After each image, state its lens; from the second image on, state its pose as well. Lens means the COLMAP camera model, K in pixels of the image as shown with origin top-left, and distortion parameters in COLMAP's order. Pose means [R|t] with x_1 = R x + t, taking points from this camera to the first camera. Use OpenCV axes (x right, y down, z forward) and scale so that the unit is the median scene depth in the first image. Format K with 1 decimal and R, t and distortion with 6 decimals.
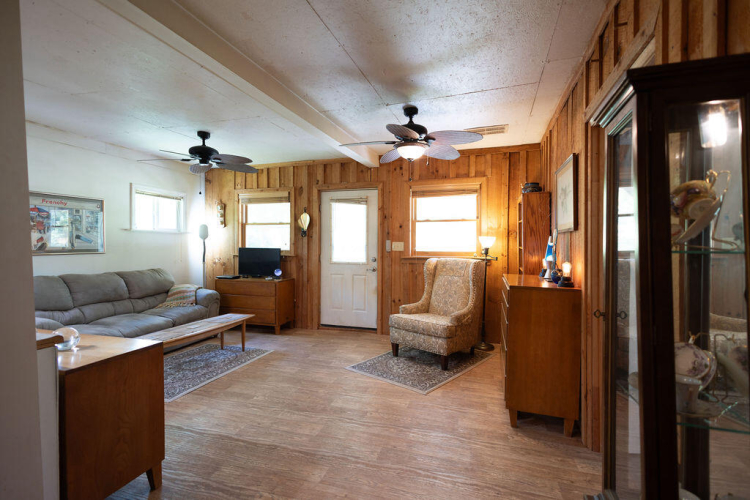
lens RADIAL K [[358.7, 0, 373.2], [0, 358.7, 249.3], [0, 0, 1]] dist [0.007044, 0.000018]
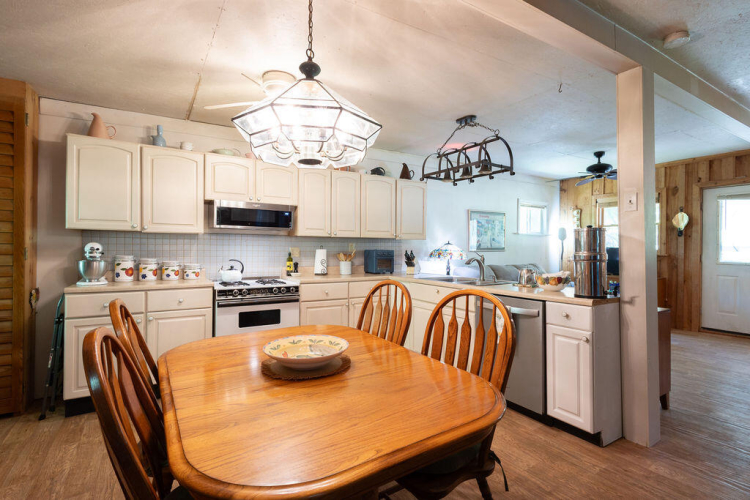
lens RADIAL K [[358.7, 0, 373.2], [0, 358.7, 249.3], [0, 0, 1]] dist [0.007044, 0.000018]
pose [[0.763731, 0.003033, -0.645528, -0.215335], [-0.006495, 0.999974, -0.002986, 0.010008], [0.645502, 0.006474, 0.763731, -0.341087]]
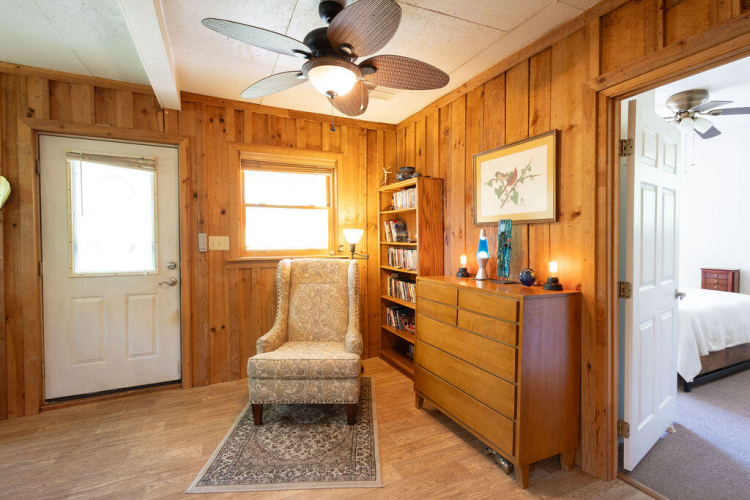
lens RADIAL K [[358.7, 0, 373.2], [0, 358.7, 249.3], [0, 0, 1]] dist [0.007044, 0.000018]
pose [[0.728758, -0.021794, 0.684424, -0.169358], [0.014394, 0.999760, 0.016509, -0.003731], [-0.684620, -0.002179, 0.728897, 0.353020]]
